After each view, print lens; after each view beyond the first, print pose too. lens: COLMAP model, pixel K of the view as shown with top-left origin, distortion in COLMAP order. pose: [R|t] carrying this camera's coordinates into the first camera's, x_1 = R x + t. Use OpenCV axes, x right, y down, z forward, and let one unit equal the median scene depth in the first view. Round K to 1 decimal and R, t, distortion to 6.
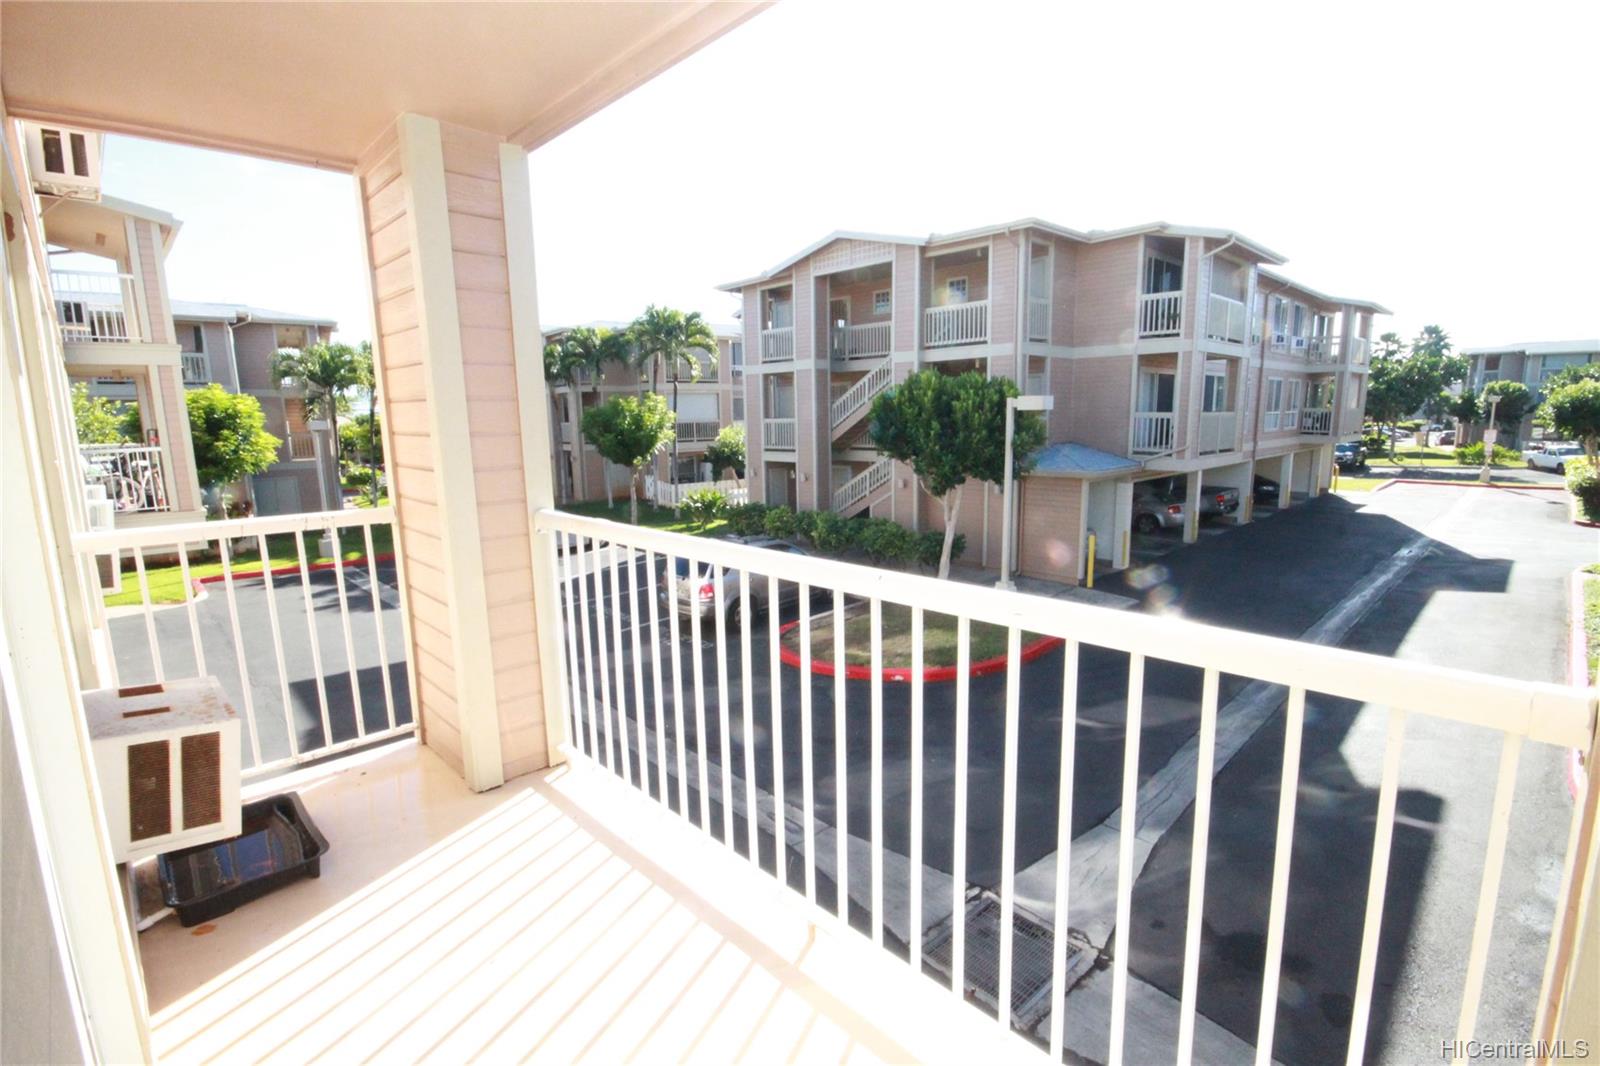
lens RADIAL K [[741.8, 0, 791.3], [0, 741.8, 533.0], [0, 0, 1]] dist [0.003225, -0.004934]
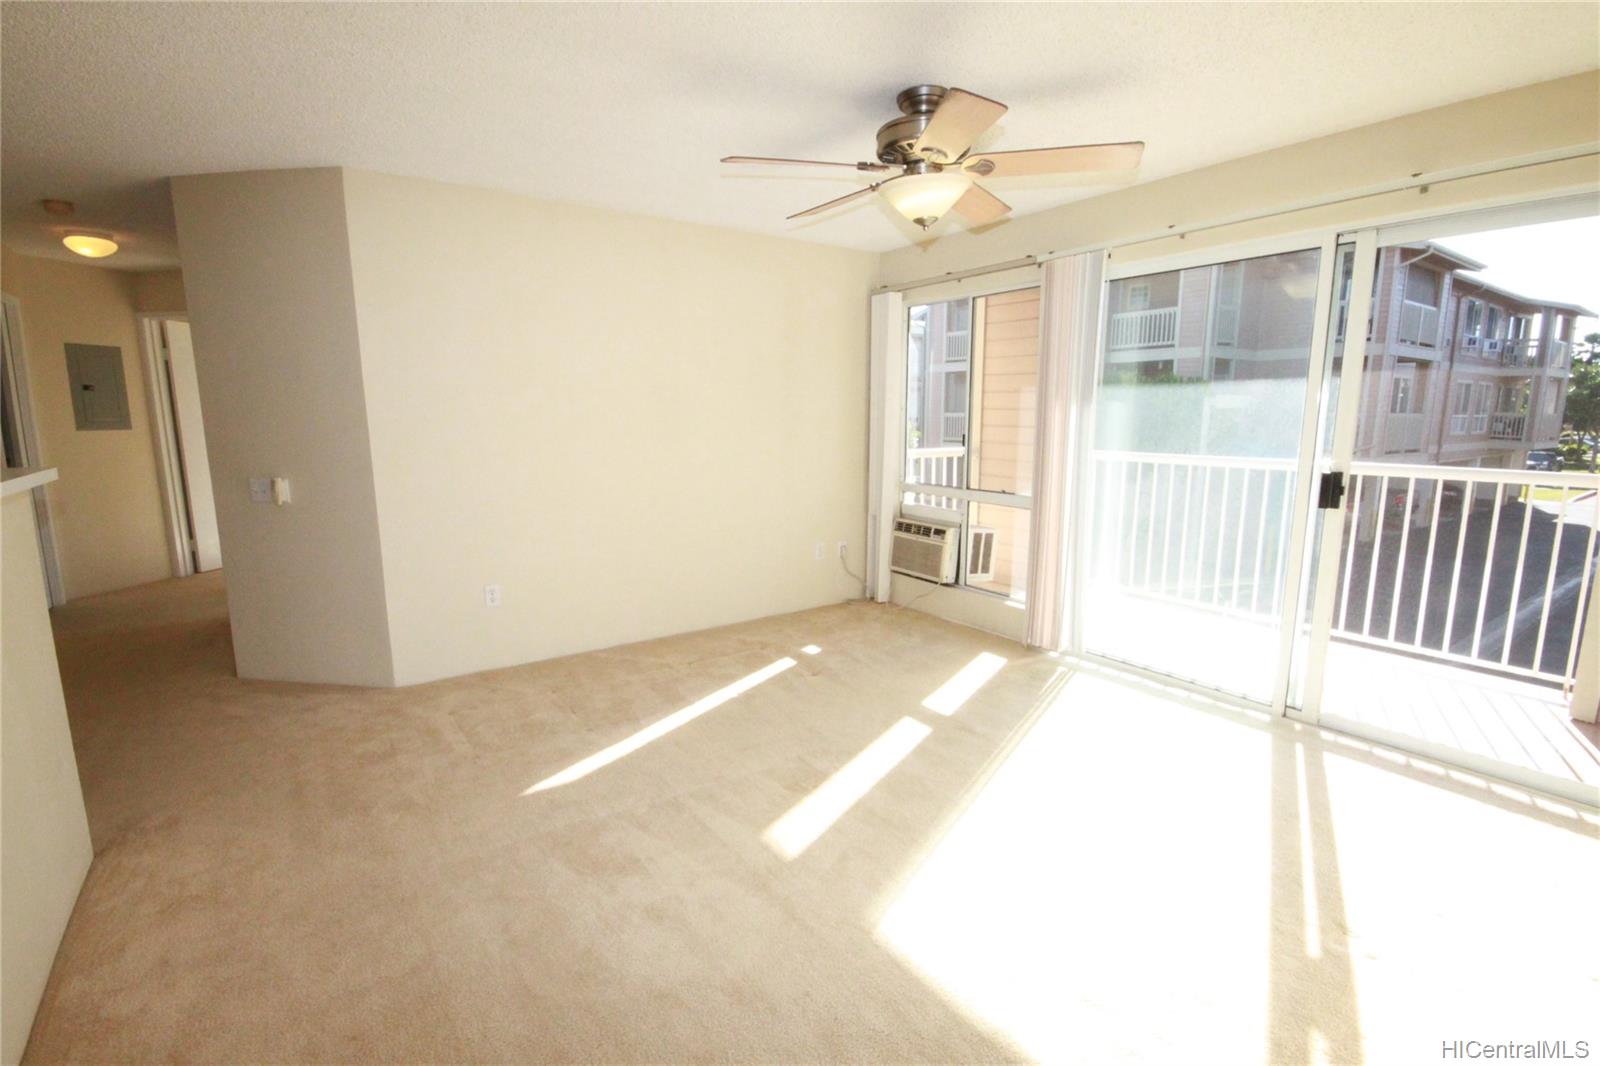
lens RADIAL K [[741.8, 0, 806.2], [0, 741.8, 536.5], [0, 0, 1]] dist [0.003225, -0.004934]
pose [[0.990319, 0.035706, -0.134142, -0.080291], [-0.034915, 0.999356, 0.008243, 0.021780], [0.134350, -0.003480, 0.990928, -0.103036]]
